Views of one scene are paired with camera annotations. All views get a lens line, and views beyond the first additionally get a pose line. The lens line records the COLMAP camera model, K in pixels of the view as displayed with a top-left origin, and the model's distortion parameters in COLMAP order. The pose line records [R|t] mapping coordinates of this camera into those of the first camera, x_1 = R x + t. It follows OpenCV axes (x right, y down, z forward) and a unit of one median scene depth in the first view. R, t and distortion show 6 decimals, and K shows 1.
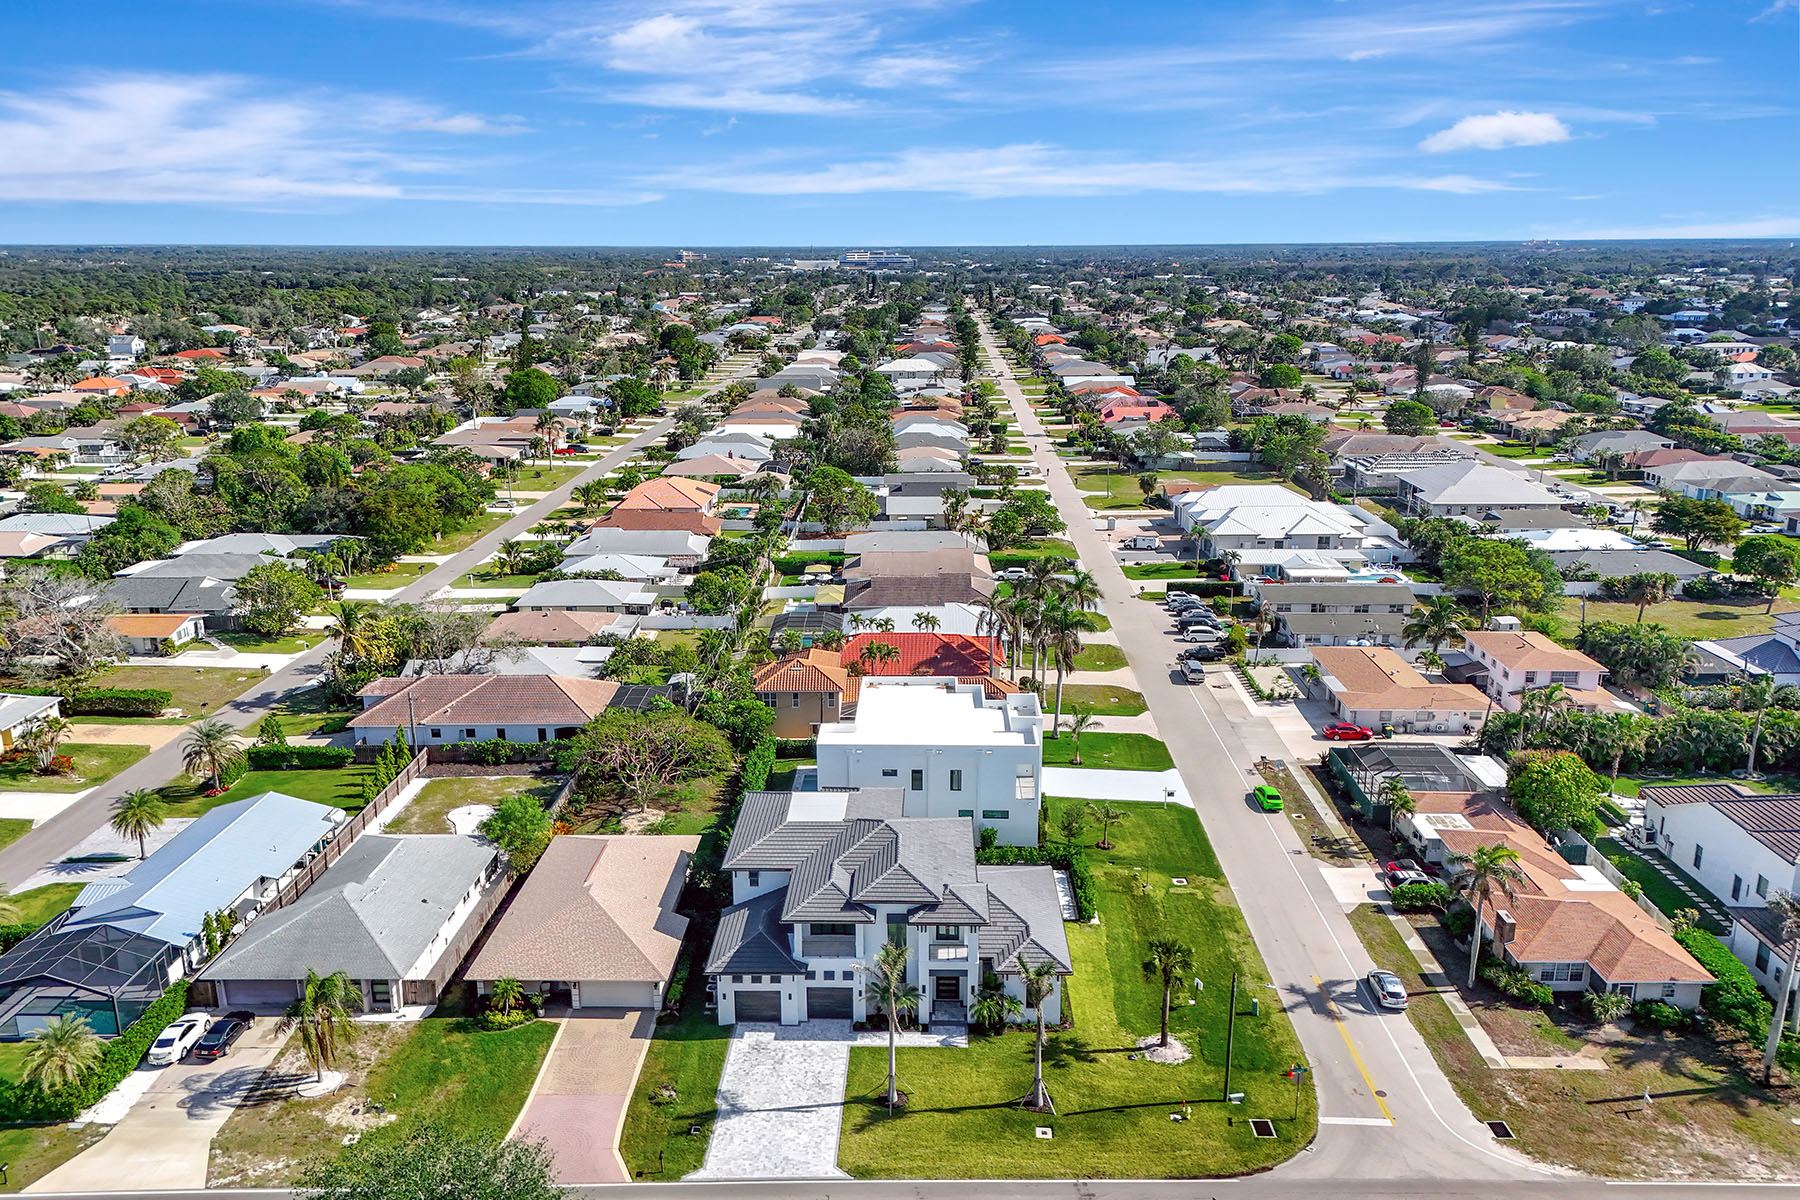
lens RADIAL K [[1319.7, 0, 900.0], [0, 1319.7, 600.0], [0, 0, 1]] dist [0.054023, -0.042603]
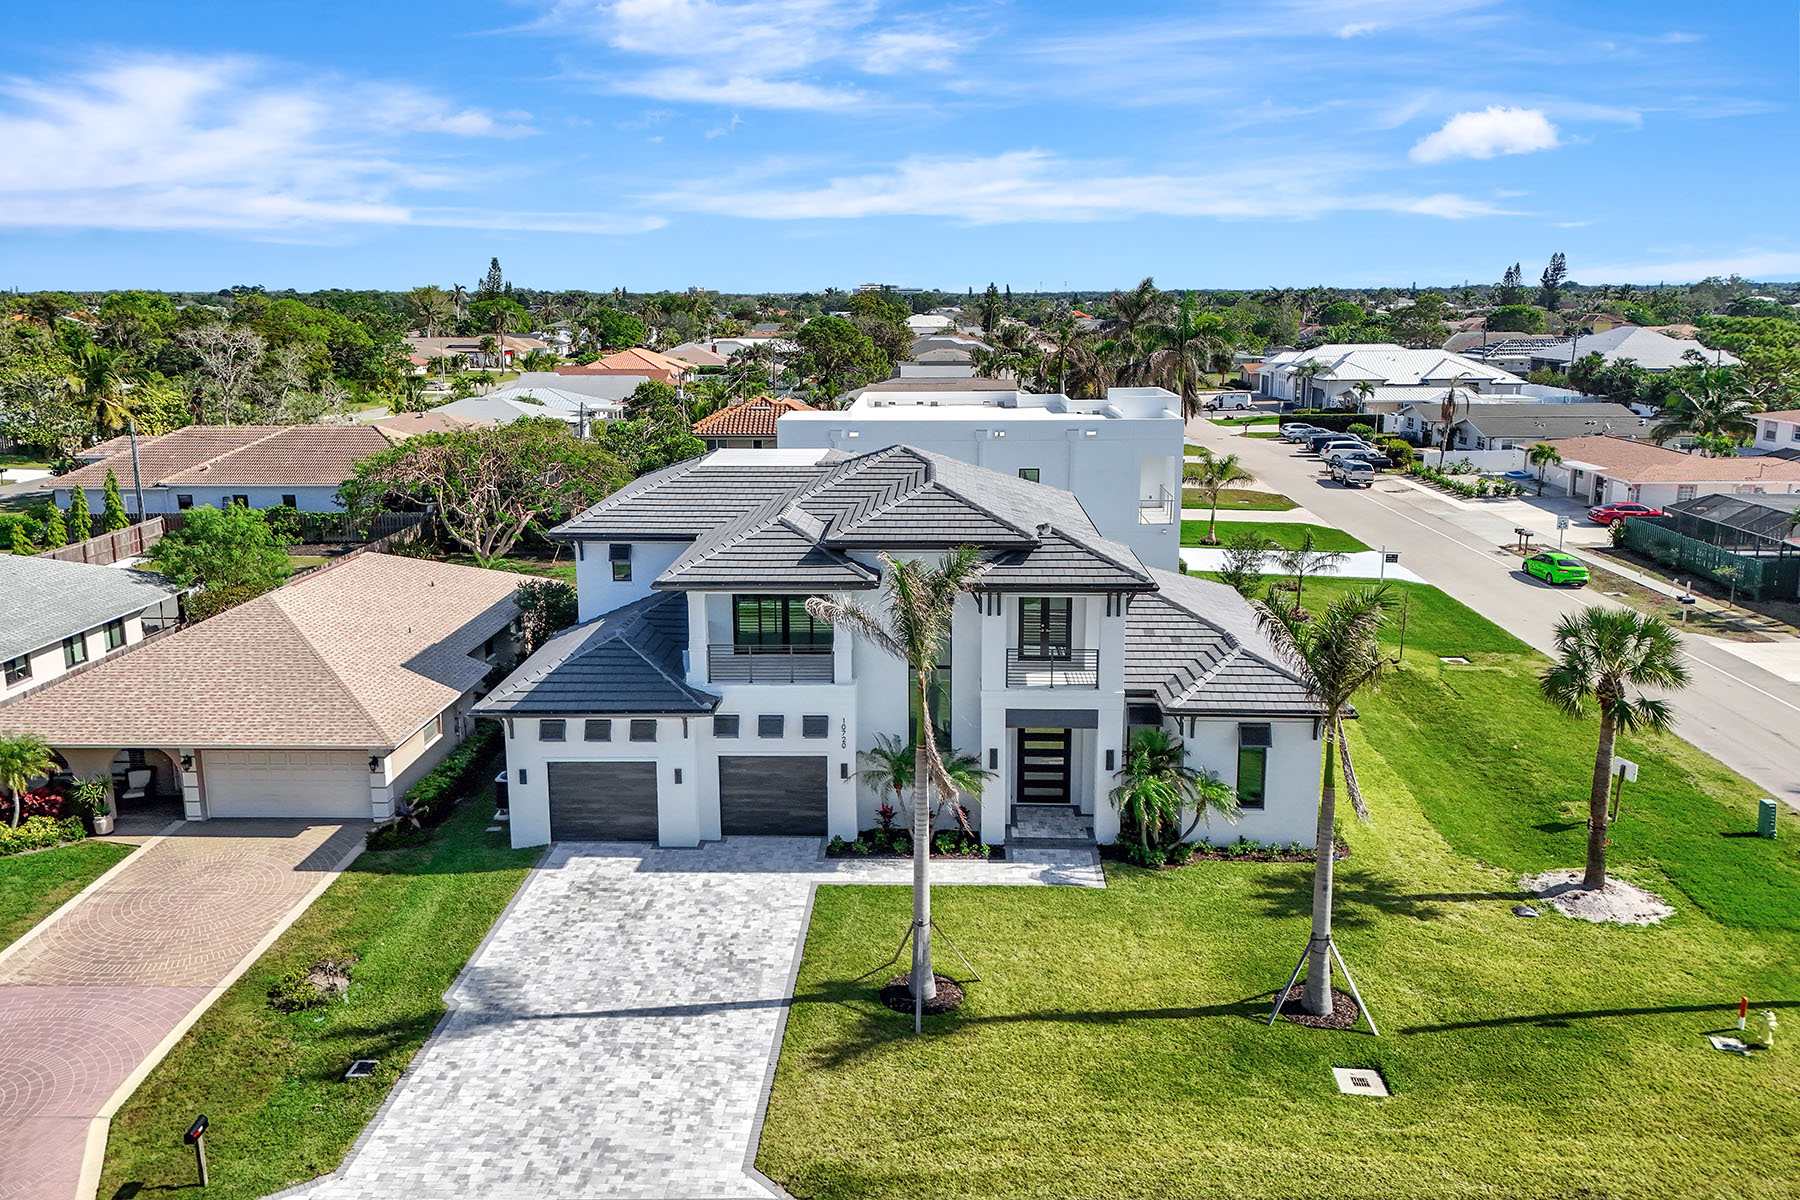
lens RADIAL K [[1330.7, 0, 900.8], [0, 1330.7, 526.1], [0, 0, 1]] dist [0.062851, -0.044431]
pose [[0.999949, -0.000184, -0.010088, -0.007577], [-0.000698, 0.996174, -0.087390, 0.259837], [0.010066, 0.087392, 0.996123, 0.574759]]
